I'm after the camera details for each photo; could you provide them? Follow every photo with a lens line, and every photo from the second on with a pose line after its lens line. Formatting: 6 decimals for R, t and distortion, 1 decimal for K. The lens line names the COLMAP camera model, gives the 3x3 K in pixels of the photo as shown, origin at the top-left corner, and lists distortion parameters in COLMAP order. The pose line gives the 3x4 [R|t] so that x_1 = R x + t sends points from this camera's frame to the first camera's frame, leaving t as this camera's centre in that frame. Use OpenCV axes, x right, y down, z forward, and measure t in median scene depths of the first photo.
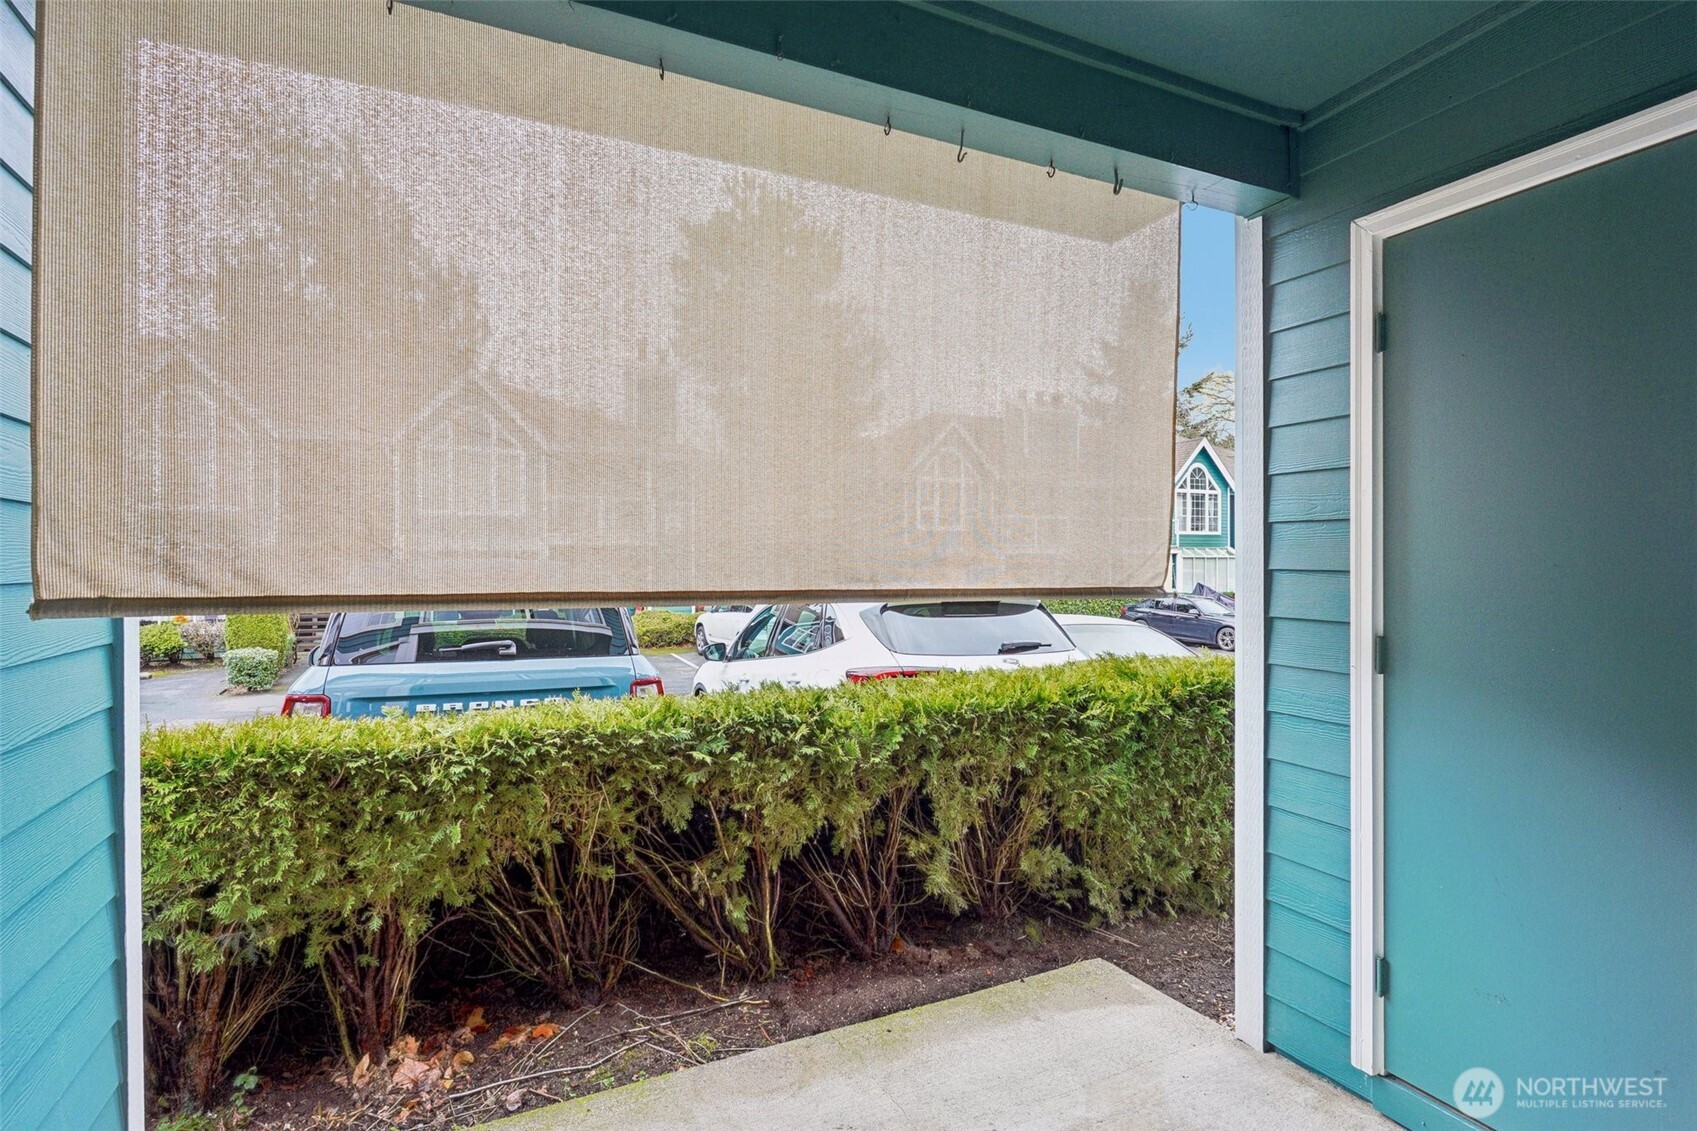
lens RADIAL K [[829.8, 0, 850.2], [0, 829.8, 554.8], [0, 0, 1]] dist [-0.000655, 0.000261]
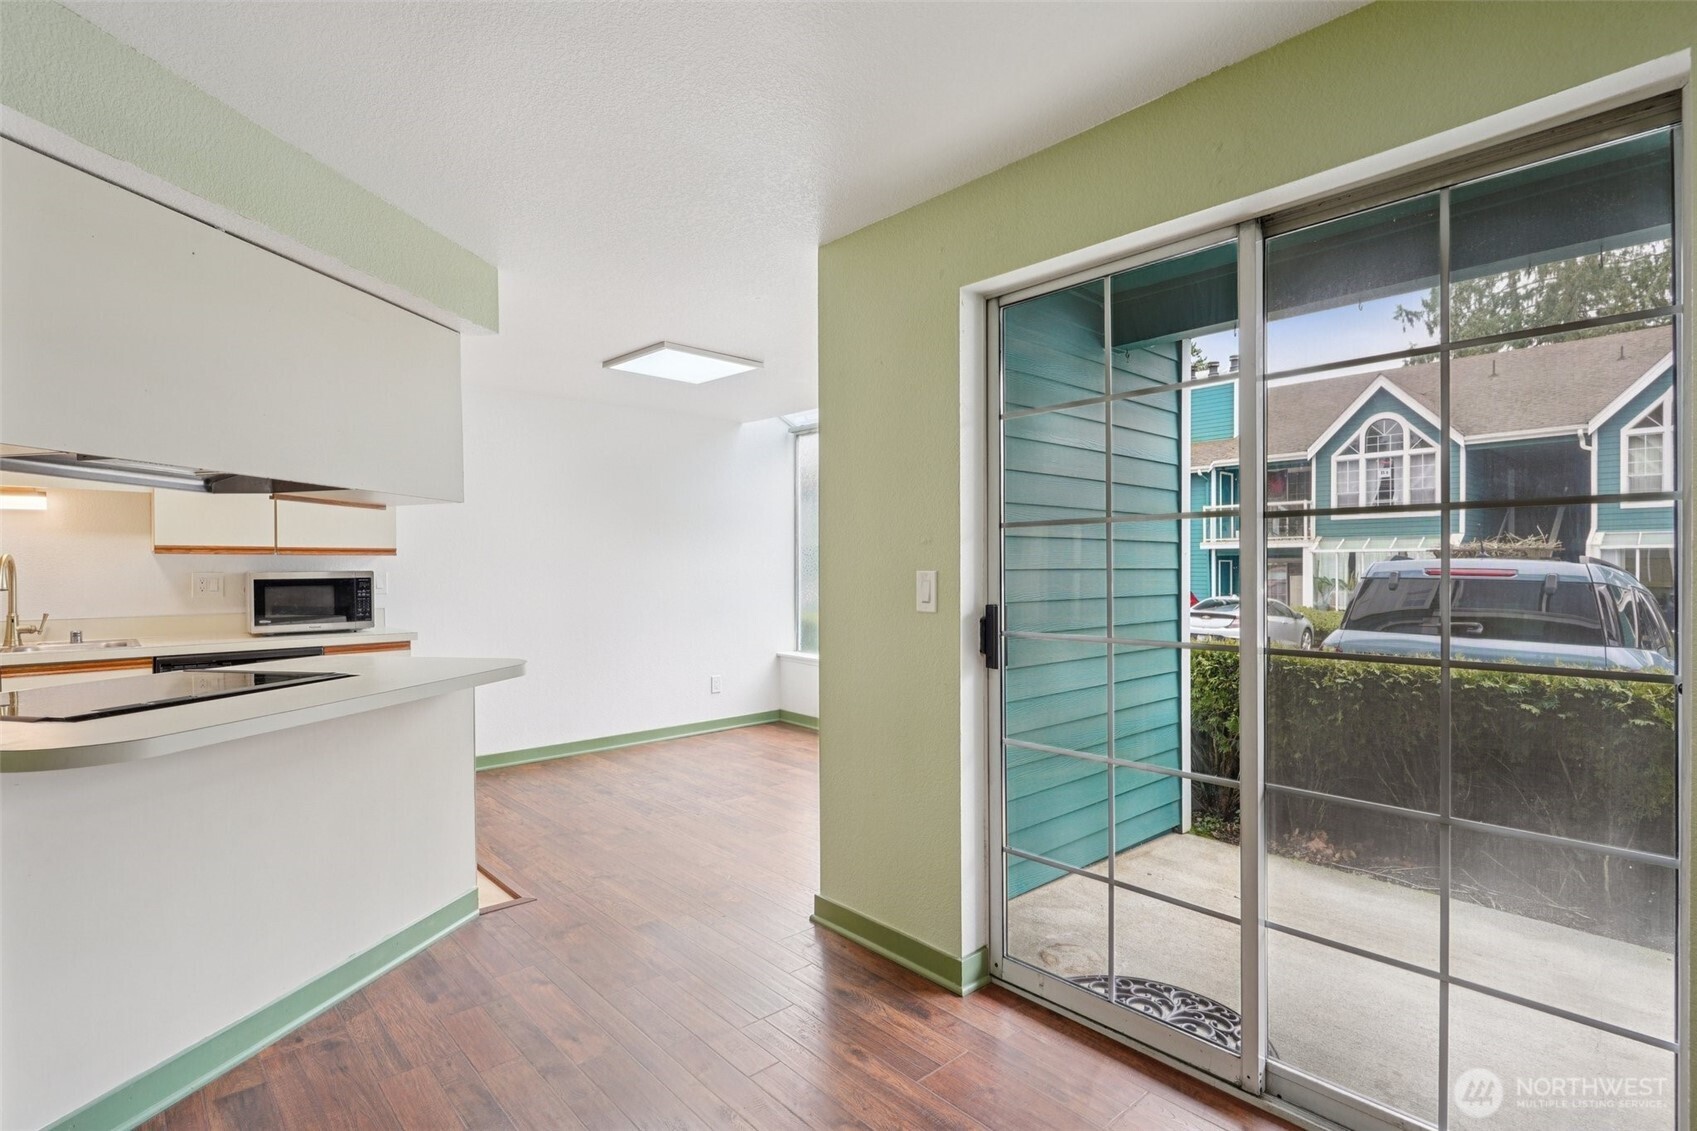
lens RADIAL K [[833.5, 0, 864.8], [0, 833.5, 564.0], [0, 0, 1]] dist [0.001744, -0.000036]
pose [[0.295022, 0.001617, -0.955489, 0.879889], [0.008297, 0.999957, 0.004254, 0.000369], [0.955454, -0.009183, 0.294996, -0.449376]]
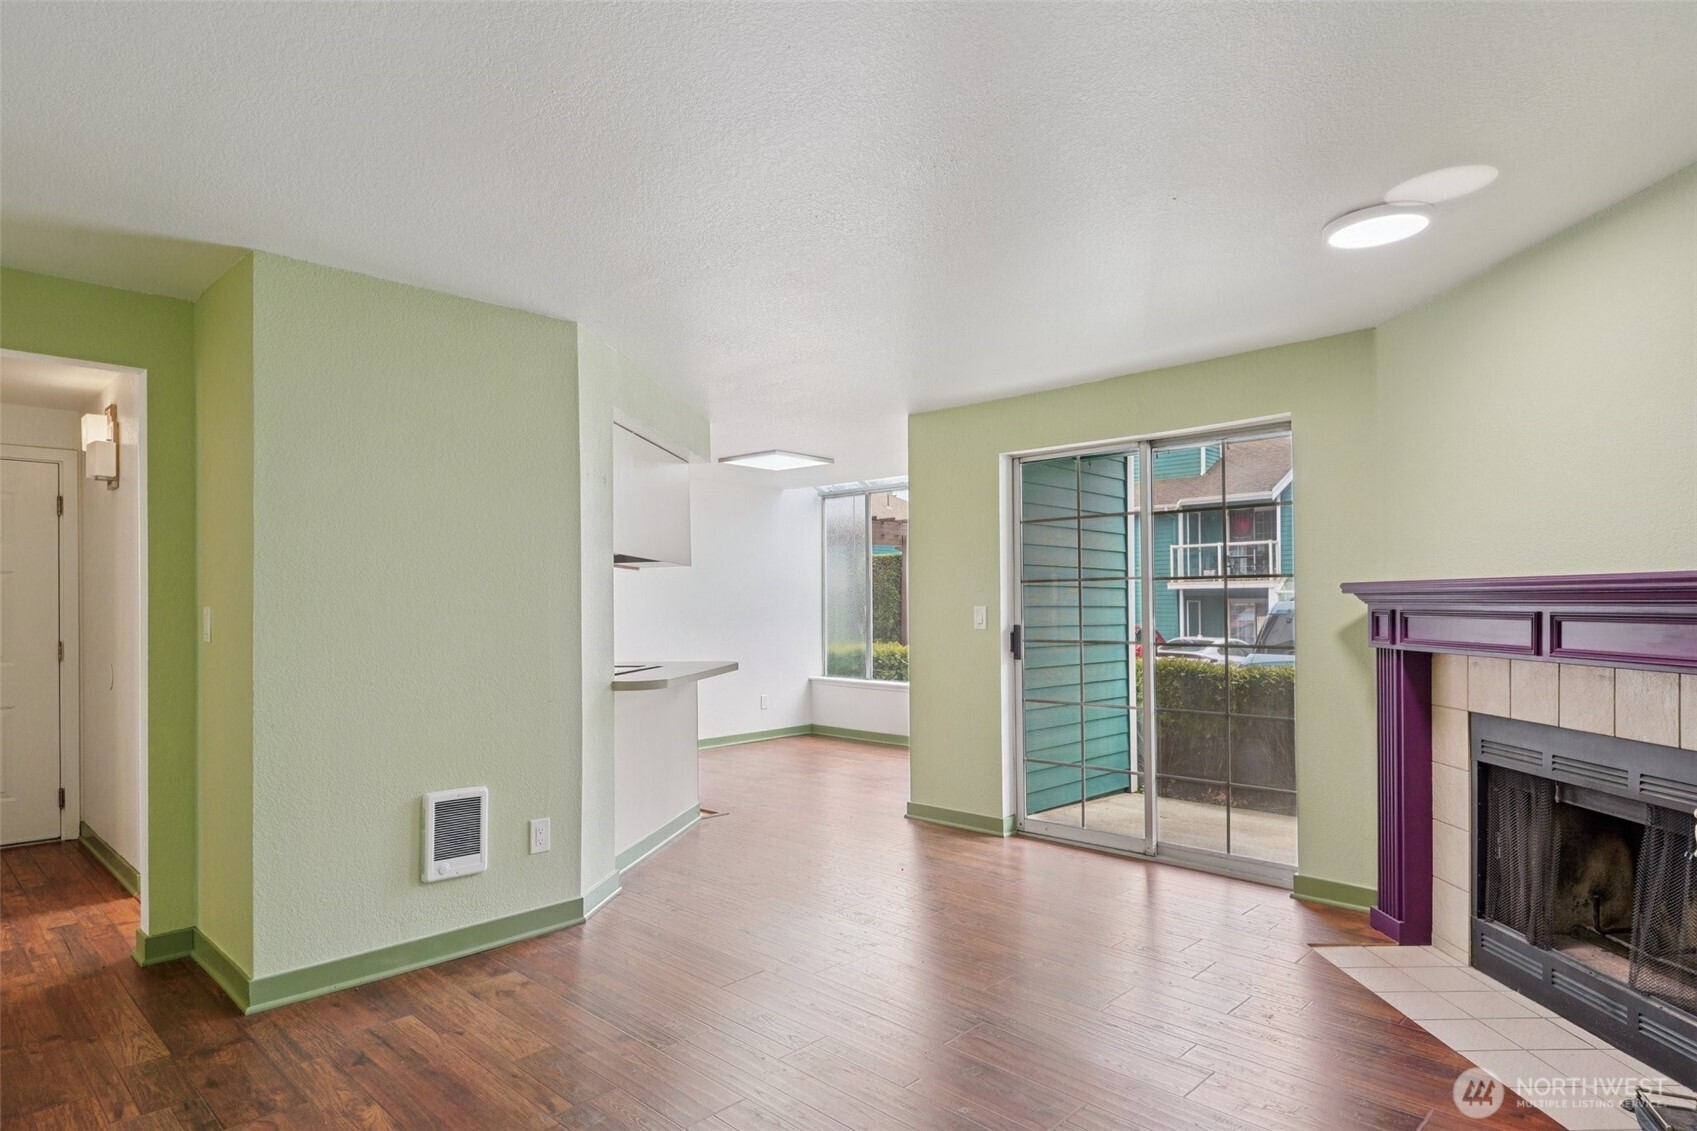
lens RADIAL K [[955.9, 0, 848.5], [0, 955.9, 565.5], [0, 0, 1]] dist [-0.001309, -0.000862]
pose [[0.343103, -0.037033, -0.938568, 1.856642], [0.008069, 0.999302, -0.036480, -0.001904], [0.939263, 0.004943, 0.343162, -1.104494]]
